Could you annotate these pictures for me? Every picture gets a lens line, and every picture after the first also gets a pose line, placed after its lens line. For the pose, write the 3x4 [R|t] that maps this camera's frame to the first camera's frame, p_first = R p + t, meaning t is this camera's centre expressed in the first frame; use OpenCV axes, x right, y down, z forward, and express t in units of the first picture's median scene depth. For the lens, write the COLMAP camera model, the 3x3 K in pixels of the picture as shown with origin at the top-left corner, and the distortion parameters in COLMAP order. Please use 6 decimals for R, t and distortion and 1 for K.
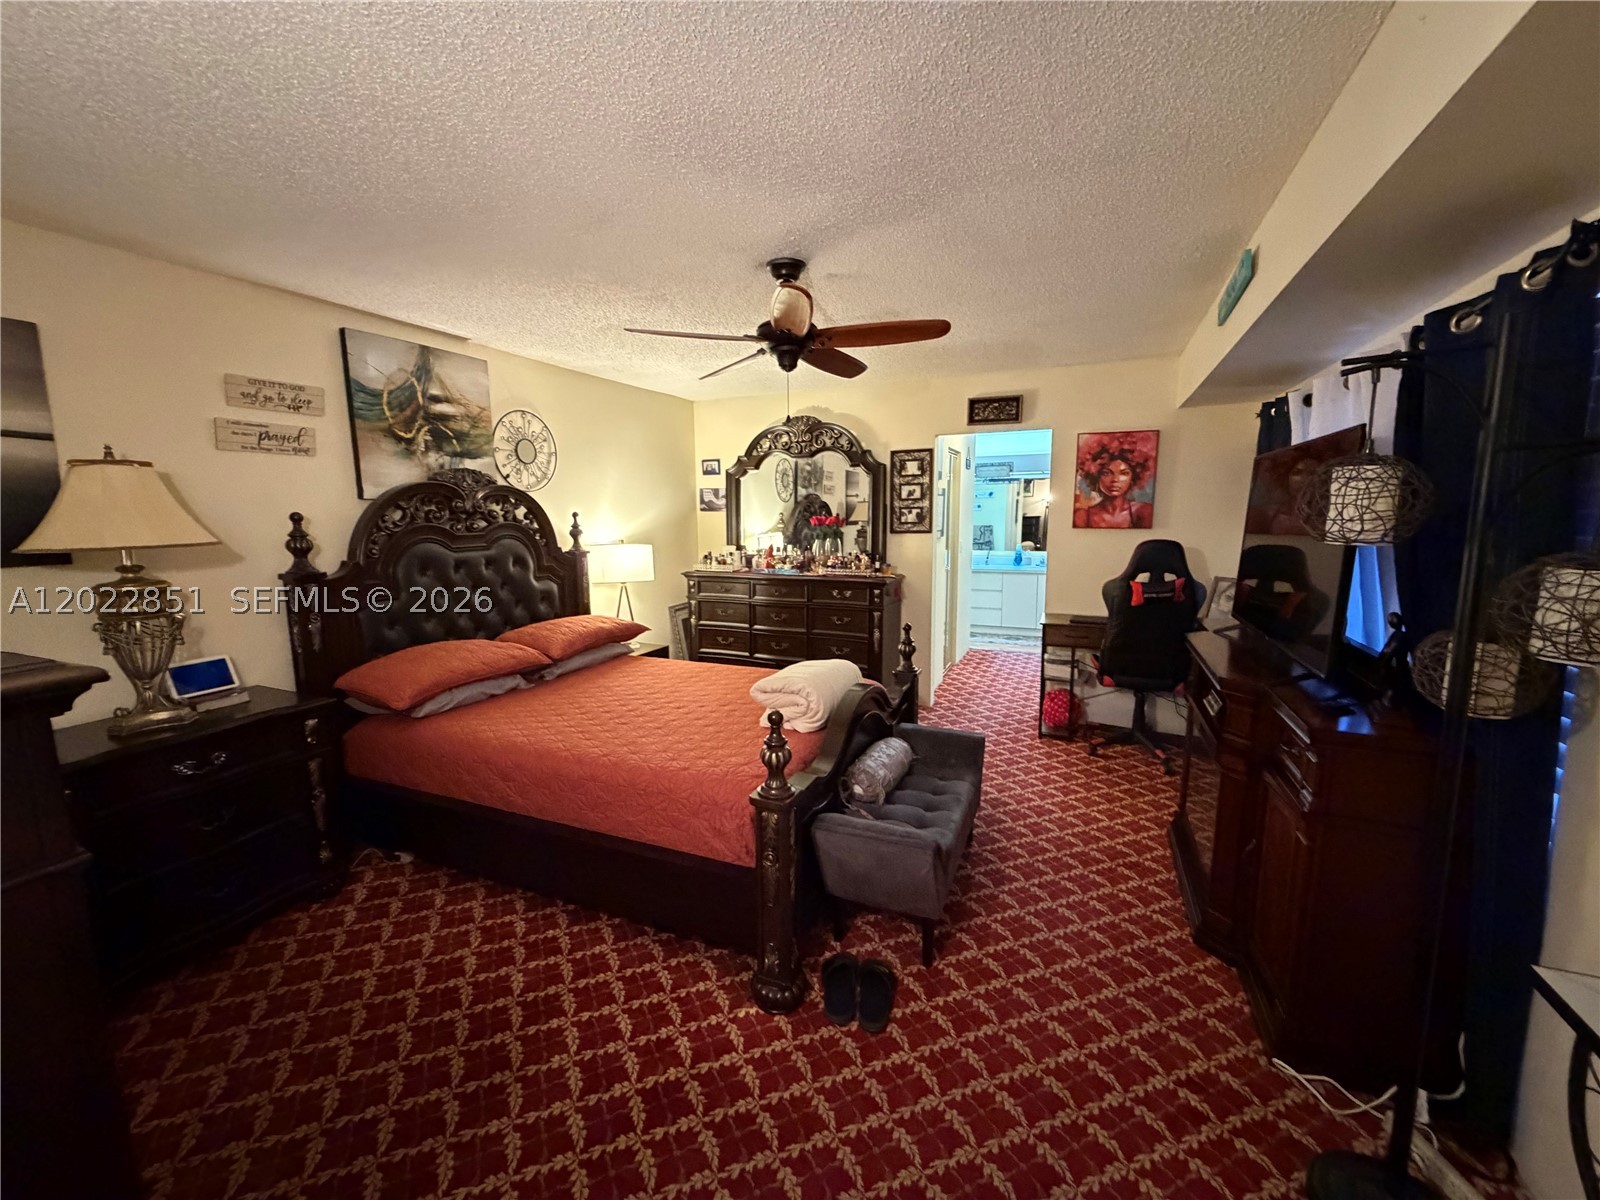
lens RADIAL K [[638.1, 0, 794.3], [0, 638.1, 601.6], [0, 0, 1]] dist [-0.000145, 0.000059]
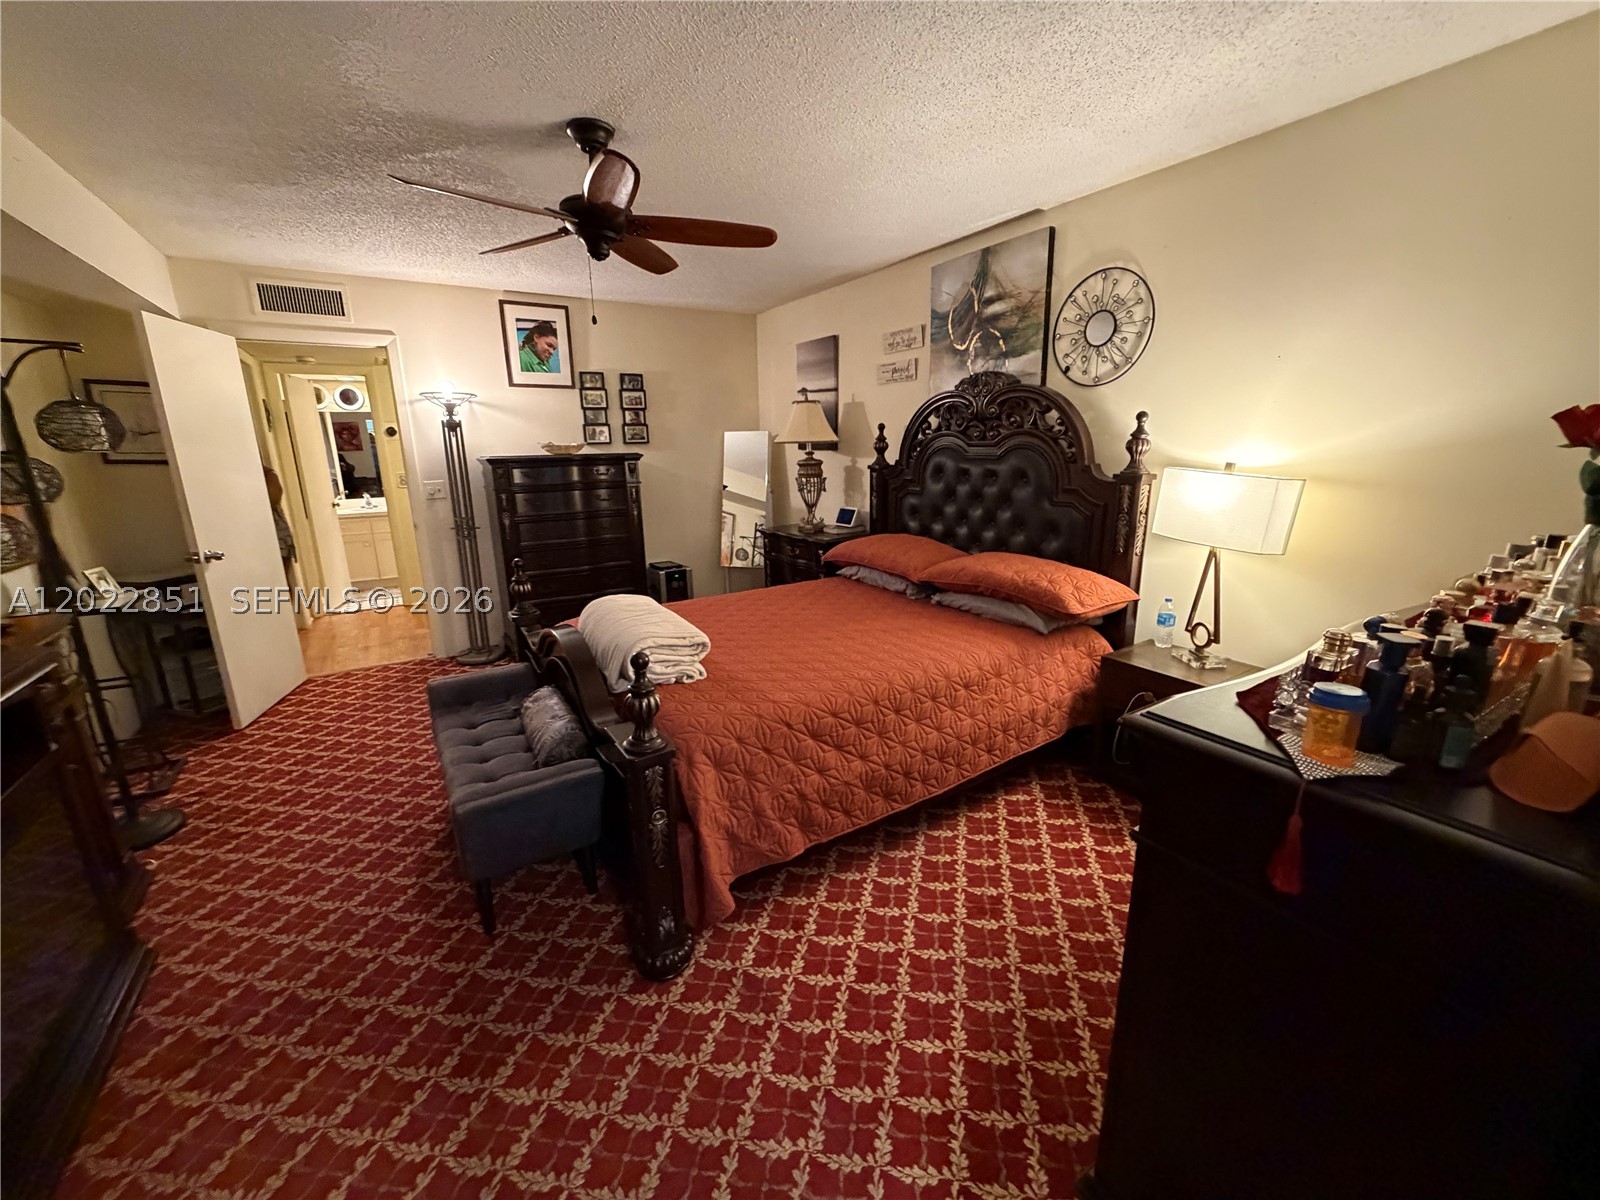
lens RADIAL K [[638.1, 0, 794.3], [0, 638.1, 601.6], [0, 0, 1]] dist [-0.000145, 0.000059]
pose [[-0.558024, 0.233851, -0.796193, 0.494435], [-0.083205, 0.938868, 0.334072, -0.181554], [0.825643, 0.252668, -0.504453, 1.339533]]
